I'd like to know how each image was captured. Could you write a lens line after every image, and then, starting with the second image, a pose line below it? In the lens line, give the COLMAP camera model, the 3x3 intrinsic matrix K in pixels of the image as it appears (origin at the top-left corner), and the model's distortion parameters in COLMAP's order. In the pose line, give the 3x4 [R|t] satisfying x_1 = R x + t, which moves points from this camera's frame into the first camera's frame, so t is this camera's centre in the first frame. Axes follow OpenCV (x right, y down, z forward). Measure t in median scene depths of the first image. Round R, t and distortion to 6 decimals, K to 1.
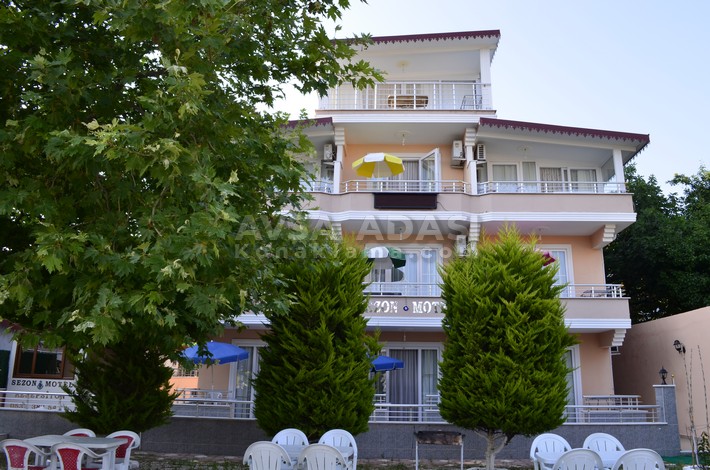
lens RADIAL K [[560.9, 0, 355.8], [0, 560.9, 237.6], [0, 0, 1]] dist [-0.075672, 0.006941]
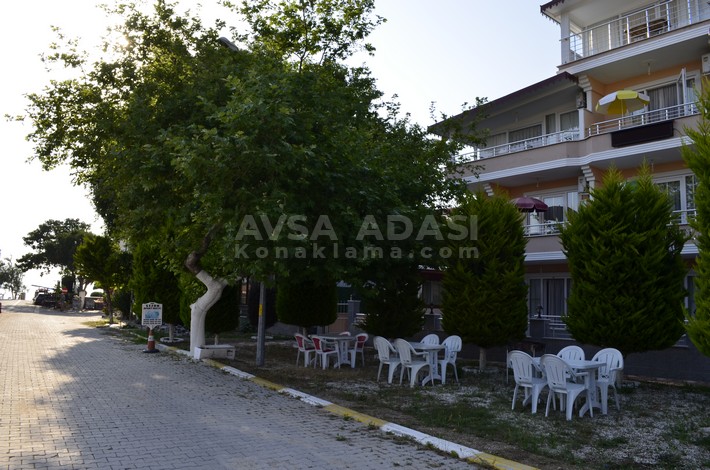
lens RADIAL K [[560.9, 0, 361.1], [0, 560.9, 234.2], [0, 0, 1]] dist [-0.075672, 0.006941]
pose [[0.678405, -0.085054, -0.729748, 0.449702], [0.167399, 0.985044, 0.040811, -0.011753], [0.715363, -0.149845, 0.682497, -0.076661]]
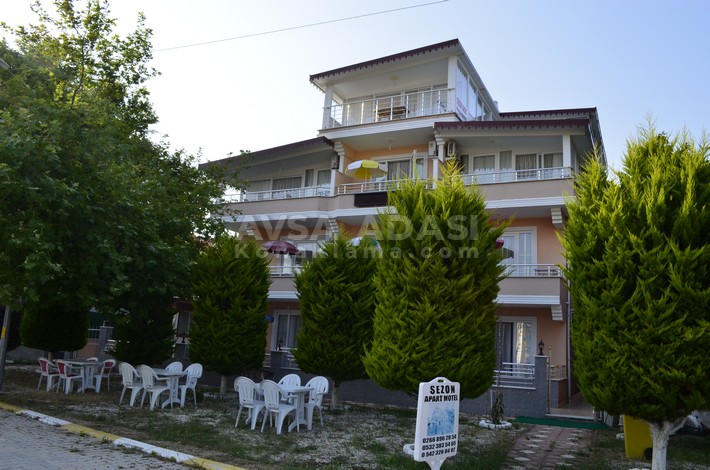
lens RADIAL K [[560.9, 0, 354.8], [0, 560.9, 236.8], [0, 0, 1]] dist [-0.075672, 0.006941]
pose [[0.909241, -0.040377, -0.414308, 0.538778], [0.061036, 0.997459, 0.036741, -0.029901], [0.411772, -0.058695, 0.909395, -0.138538]]
